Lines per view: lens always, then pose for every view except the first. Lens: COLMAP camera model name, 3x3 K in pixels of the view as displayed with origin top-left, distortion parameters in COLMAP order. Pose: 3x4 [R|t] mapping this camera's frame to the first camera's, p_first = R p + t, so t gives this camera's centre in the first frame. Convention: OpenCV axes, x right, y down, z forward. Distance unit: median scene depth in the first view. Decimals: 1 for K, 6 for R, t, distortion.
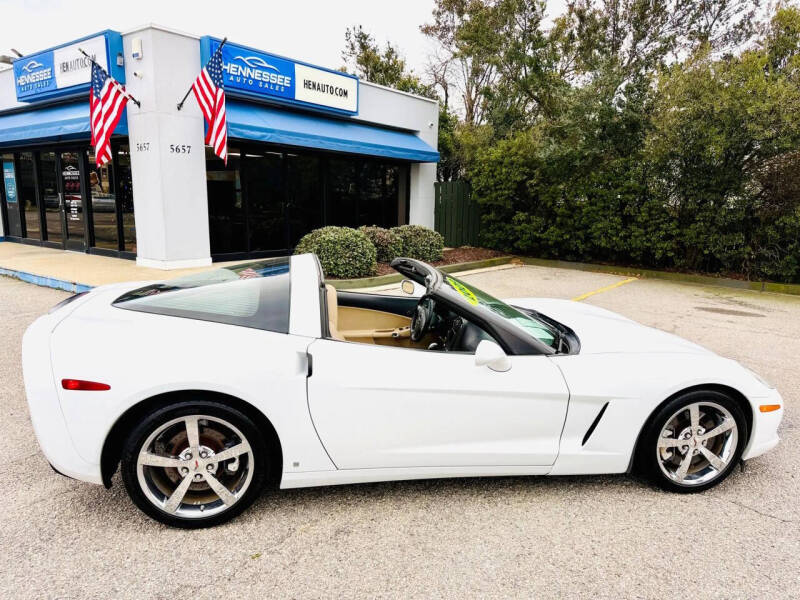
lens RADIAL K [[565.4, 0, 396.3], [0, 565.4, 305.1], [0, 0, 1]] dist [0.023716, -0.030315]
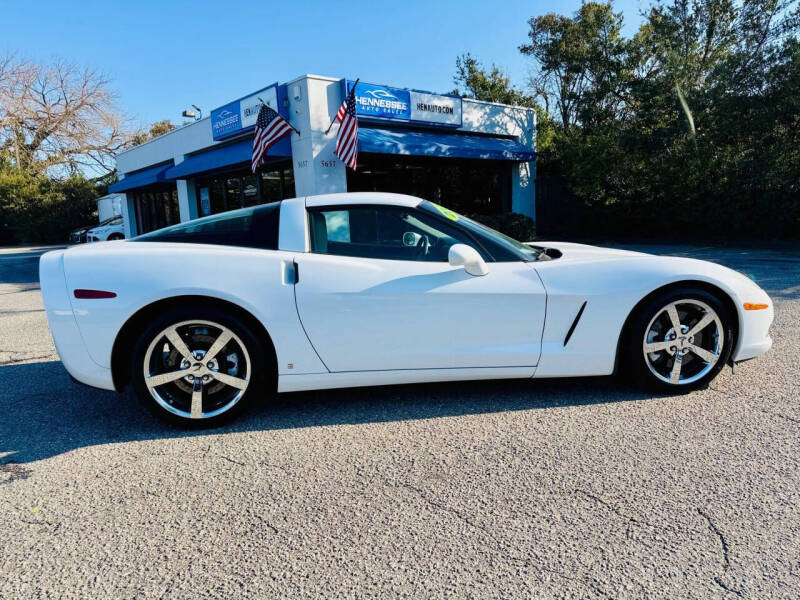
lens RADIAL K [[565.4, 0, 404.2], [0, 565.4, 304.4], [0, 0, 1]] dist [0.023716, -0.030315]
pose [[0.976062, -0.031522, -0.215197, 0.066815], [0.023672, 0.998960, -0.038960, 0.101740], [0.216202, 0.032934, 0.975793, -0.231026]]
